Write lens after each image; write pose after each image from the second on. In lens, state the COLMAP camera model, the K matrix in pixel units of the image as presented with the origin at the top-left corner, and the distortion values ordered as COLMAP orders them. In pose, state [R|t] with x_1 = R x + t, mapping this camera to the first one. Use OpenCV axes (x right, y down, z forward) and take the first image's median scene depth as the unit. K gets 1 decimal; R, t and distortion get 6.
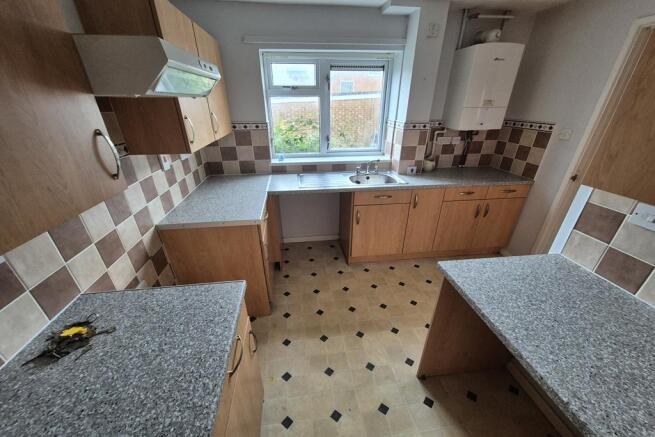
lens RADIAL K [[260.6, 0, 326.0], [0, 260.6, 232.9], [0, 0, 1]] dist [-0.001239, -0.000081]
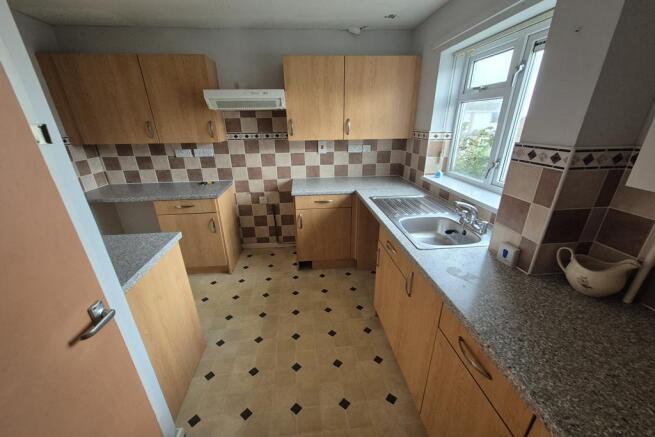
lens RADIAL K [[260.6, 0, 326.0], [0, 260.6, 232.9], [0, 0, 1]] dist [-0.001239, -0.000081]
pose [[-0.008335, 0.395989, -0.918217, 0.795030], [-0.442830, 0.821838, 0.358445, -0.324472], [0.896567, 0.409602, 0.168506, 0.722581]]
